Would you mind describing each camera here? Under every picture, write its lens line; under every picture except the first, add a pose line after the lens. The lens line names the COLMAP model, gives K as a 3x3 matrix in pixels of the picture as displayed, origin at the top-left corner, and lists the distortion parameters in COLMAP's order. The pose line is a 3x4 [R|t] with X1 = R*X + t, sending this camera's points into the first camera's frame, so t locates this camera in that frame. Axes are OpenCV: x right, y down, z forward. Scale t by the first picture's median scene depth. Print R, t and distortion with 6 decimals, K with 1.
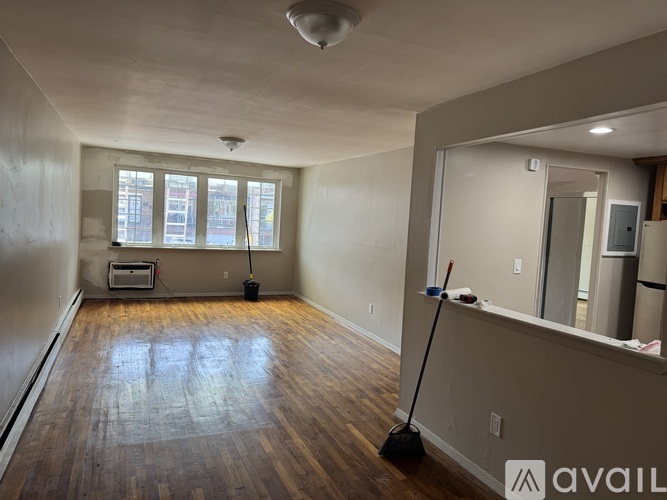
lens RADIAL K [[467.9, 0, 333.6], [0, 467.9, 244.4], [0, 0, 1]] dist [-0.007603, -0.000449]
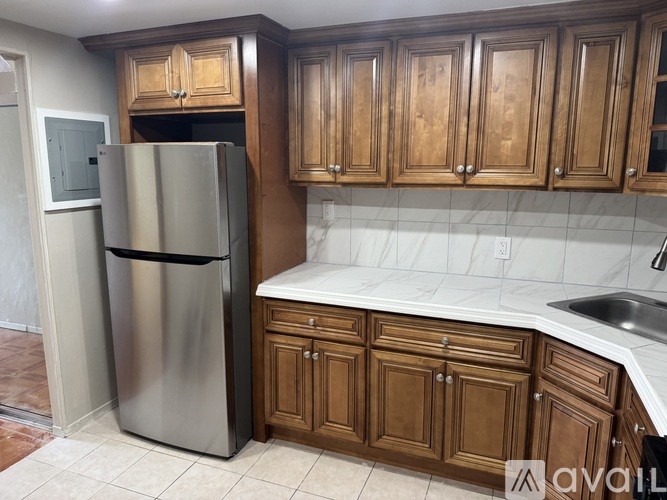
lens RADIAL K [[467.9, 0, 333.7], [0, 467.9, 249.1], [0, 0, 1]] dist [-0.007603, -0.000449]
pose [[0.709971, -0.175872, 0.681916, 0.429003], [0.076973, 0.981892, 0.173097, -0.001393], [-0.700011, -0.070405, 0.710653, 0.349580]]
